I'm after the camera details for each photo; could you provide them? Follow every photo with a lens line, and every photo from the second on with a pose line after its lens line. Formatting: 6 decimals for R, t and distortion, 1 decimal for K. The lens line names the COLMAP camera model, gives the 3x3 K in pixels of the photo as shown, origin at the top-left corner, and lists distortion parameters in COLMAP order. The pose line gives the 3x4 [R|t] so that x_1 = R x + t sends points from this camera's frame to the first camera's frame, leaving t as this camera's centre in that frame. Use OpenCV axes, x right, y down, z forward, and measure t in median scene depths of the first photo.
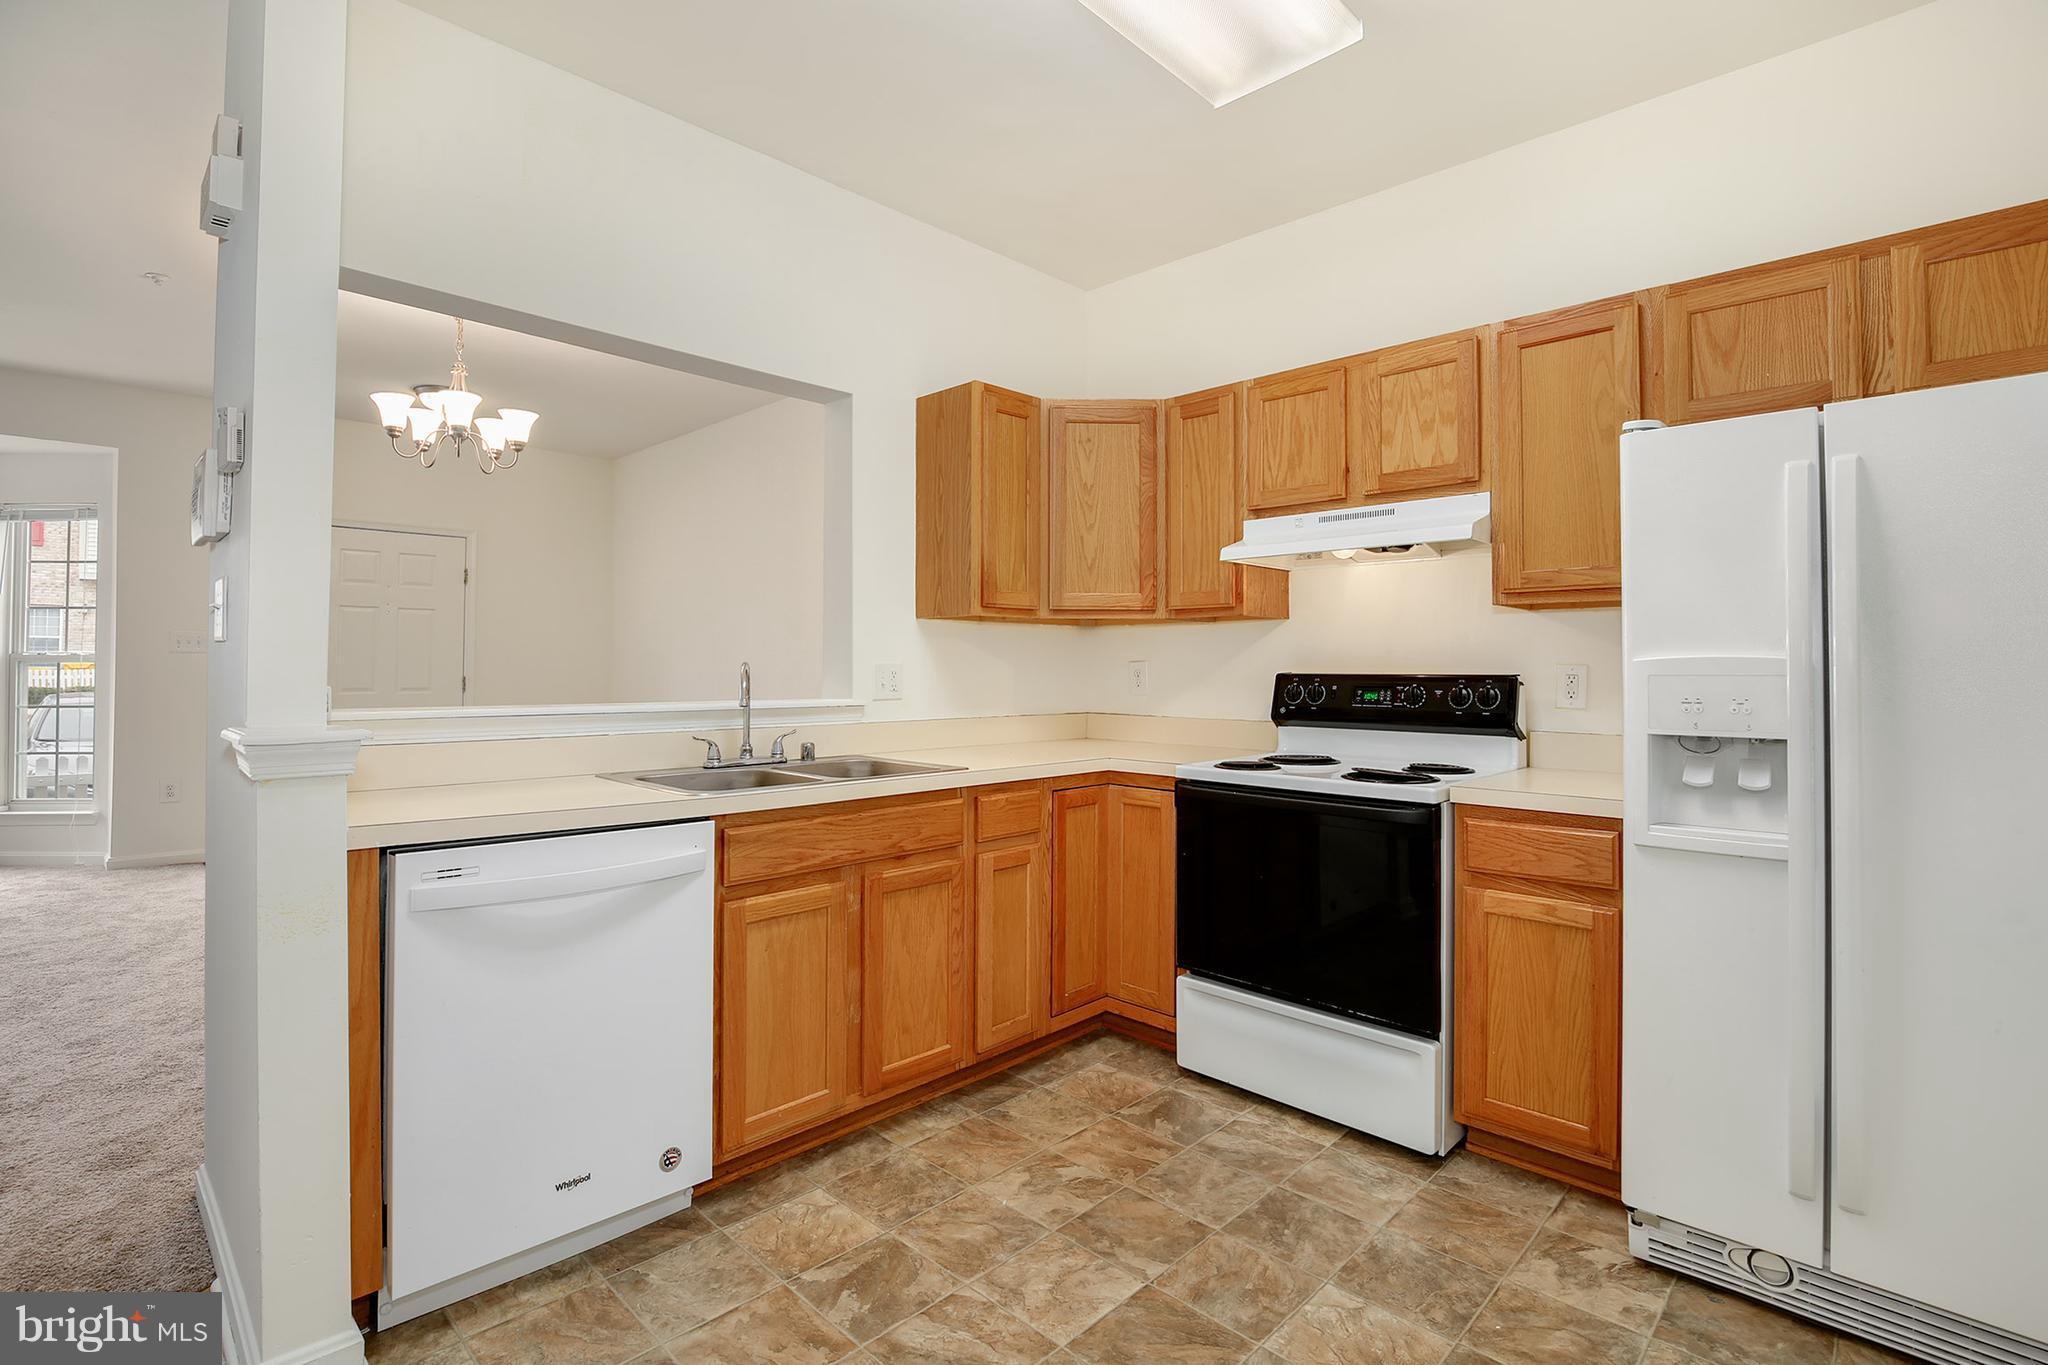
lens RADIAL K [[954.9, 0, 1028.9], [0, 954.9, 647.4], [0, 0, 1]] dist [-0.024082, 0.000202]
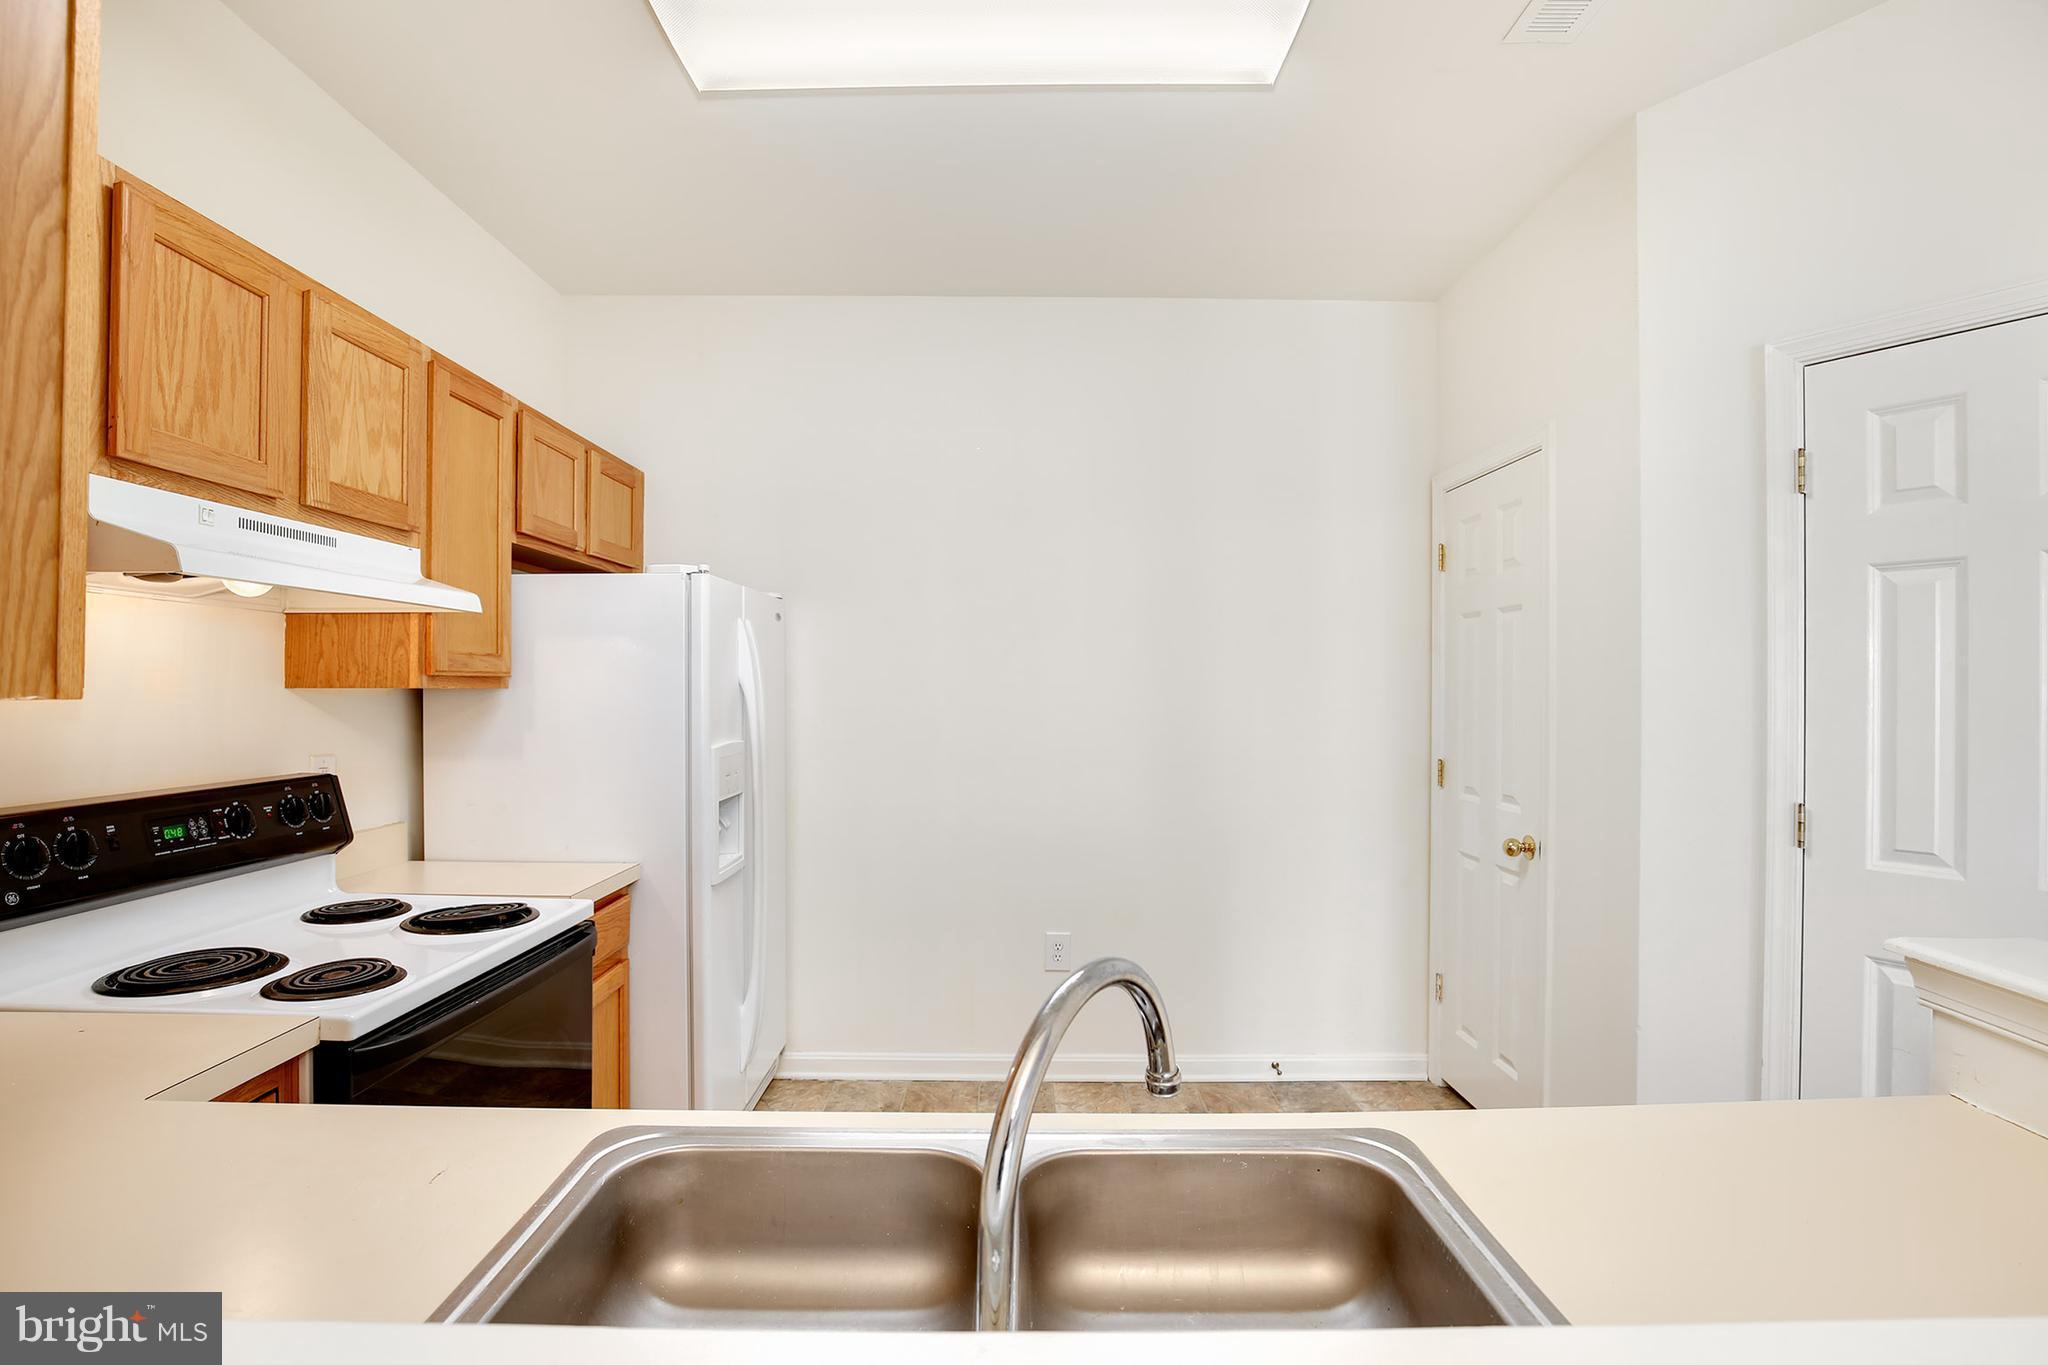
lens RADIAL K [[958.7, 0, 1020.4], [0, 958.7, 699.1], [0, 0, 1]] dist [-0.034719, 0.006994]
pose [[-0.694661, -0.015768, 0.719164, -0.444006], [-0.026870, 0.999631, -0.004037, -0.045430], [-0.718835, -0.022128, -0.694828, 1.153476]]
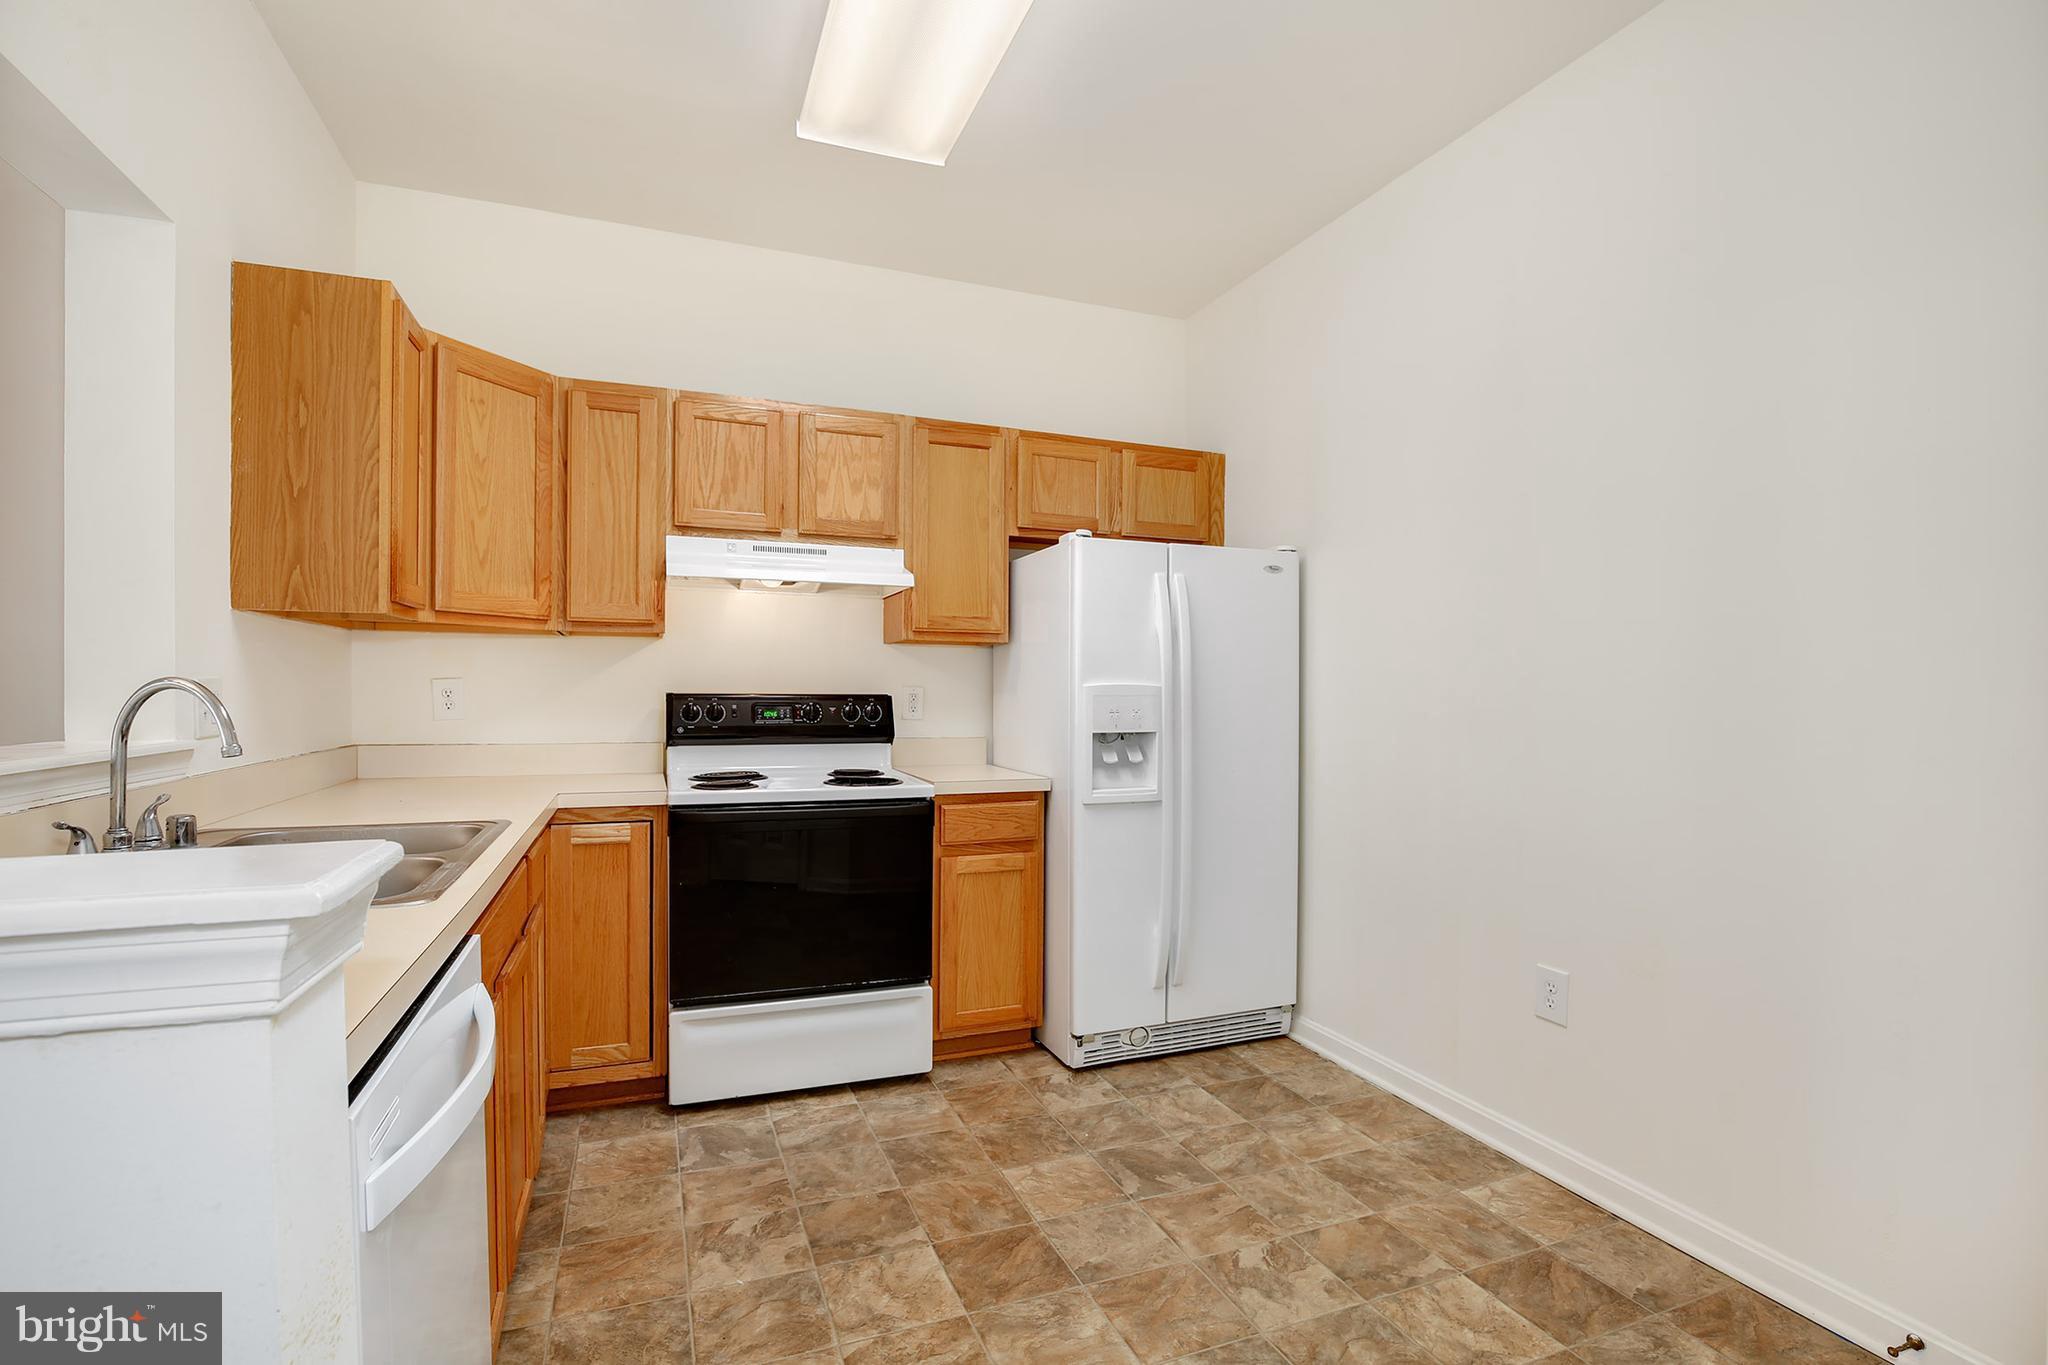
lens RADIAL K [[934.8, 0, 1014.7], [0, 934.8, 703.6], [0, 0, 1]] dist [-0.023989, 0.000354]
pose [[0.419160, -0.012622, 0.907825, -0.564152], [-0.025838, 0.999333, 0.025824, 0.004641], [-0.907545, -0.034281, 0.418554, 0.328572]]
